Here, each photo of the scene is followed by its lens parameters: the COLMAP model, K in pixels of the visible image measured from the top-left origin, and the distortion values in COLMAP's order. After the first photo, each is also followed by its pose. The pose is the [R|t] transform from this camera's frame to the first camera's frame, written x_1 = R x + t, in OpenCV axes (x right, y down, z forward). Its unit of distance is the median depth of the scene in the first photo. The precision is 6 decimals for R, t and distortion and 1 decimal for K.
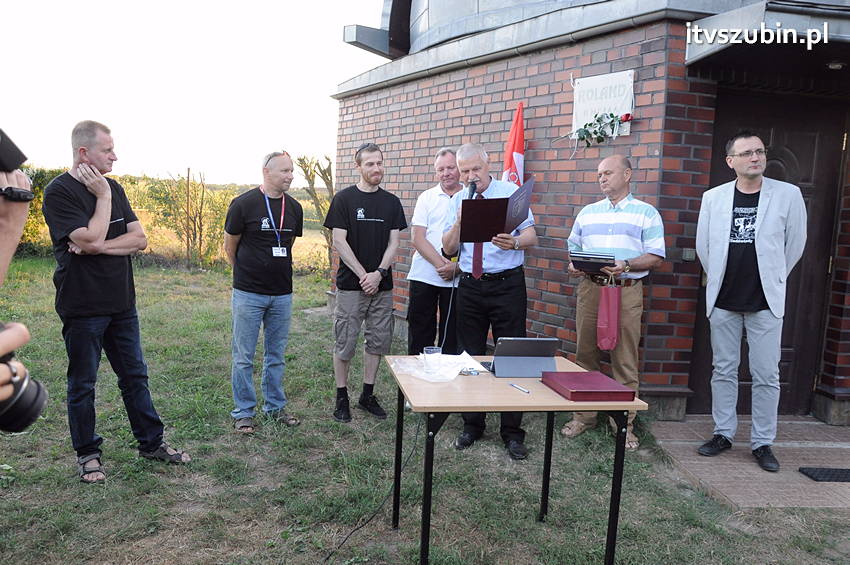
lens RADIAL K [[667.2, 0, 425.2], [0, 667.2, 285.8], [0, 0, 1]] dist [-0.159825, 0.131858]
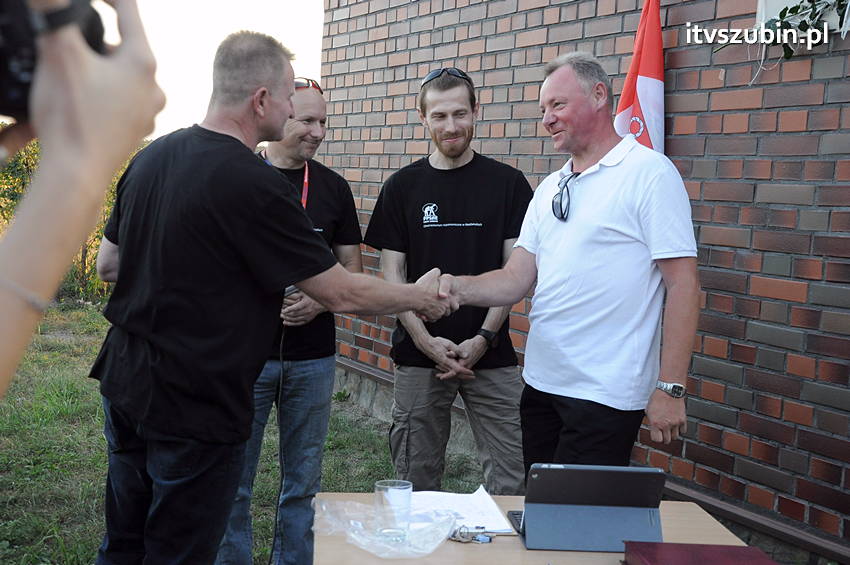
lens RADIAL K [[1222.9, 0, 424.6], [0, 1222.9, 285.9], [0, 0, 1]] dist [0.091106, 0.646738]
pose [[0.995863, 0.003424, -0.090798, 0.066484], [-0.006649, 0.999357, -0.035233, -0.010150], [0.090619, 0.035691, 0.995246, 0.070316]]
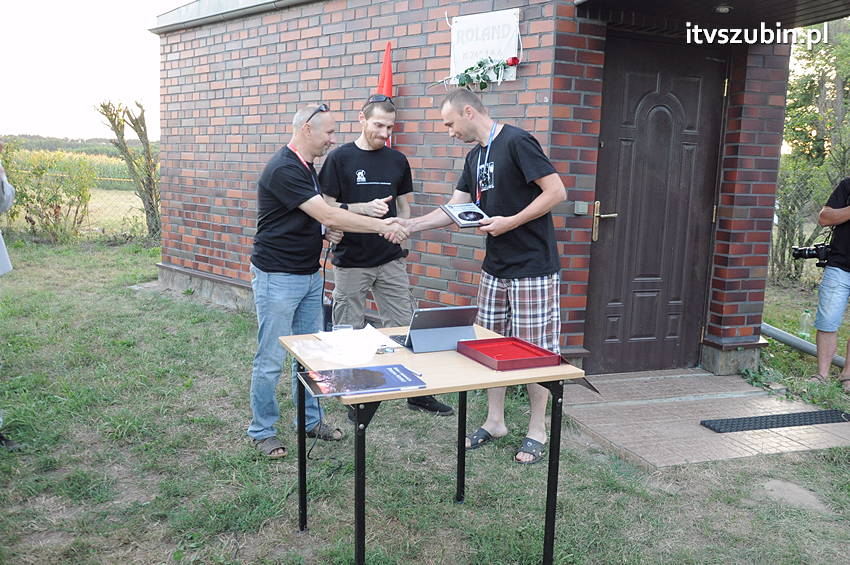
lens RADIAL K [[740.4, 0, 422.8], [0, 740.4, 283.7], [0, 0, 1]] dist [-0.112280, 0.154526]
pose [[0.970681, -0.053151, 0.234420, -0.069094], [0.041102, 0.997585, 0.055992, -0.006985], [-0.236830, -0.044716, 0.970522, 0.010443]]
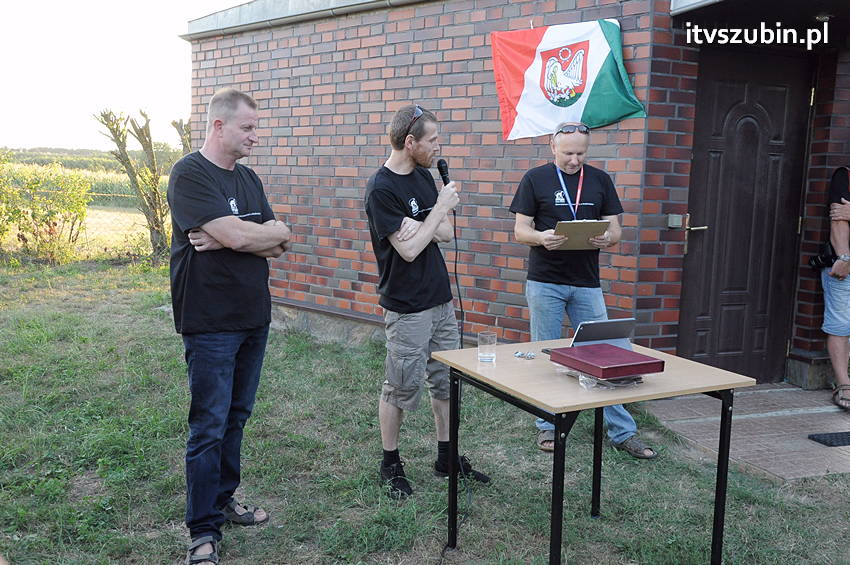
lens RADIAL K [[799.4, 0, 426.2], [0, 799.4, 285.8], [0, 0, 1]] dist [-0.095578, 0.221432]
pose [[0.962004, -0.058904, 0.266606, -0.229220], [0.051307, 0.998056, 0.035379, -0.012540], [-0.268172, -0.020356, 0.963156, -0.004910]]
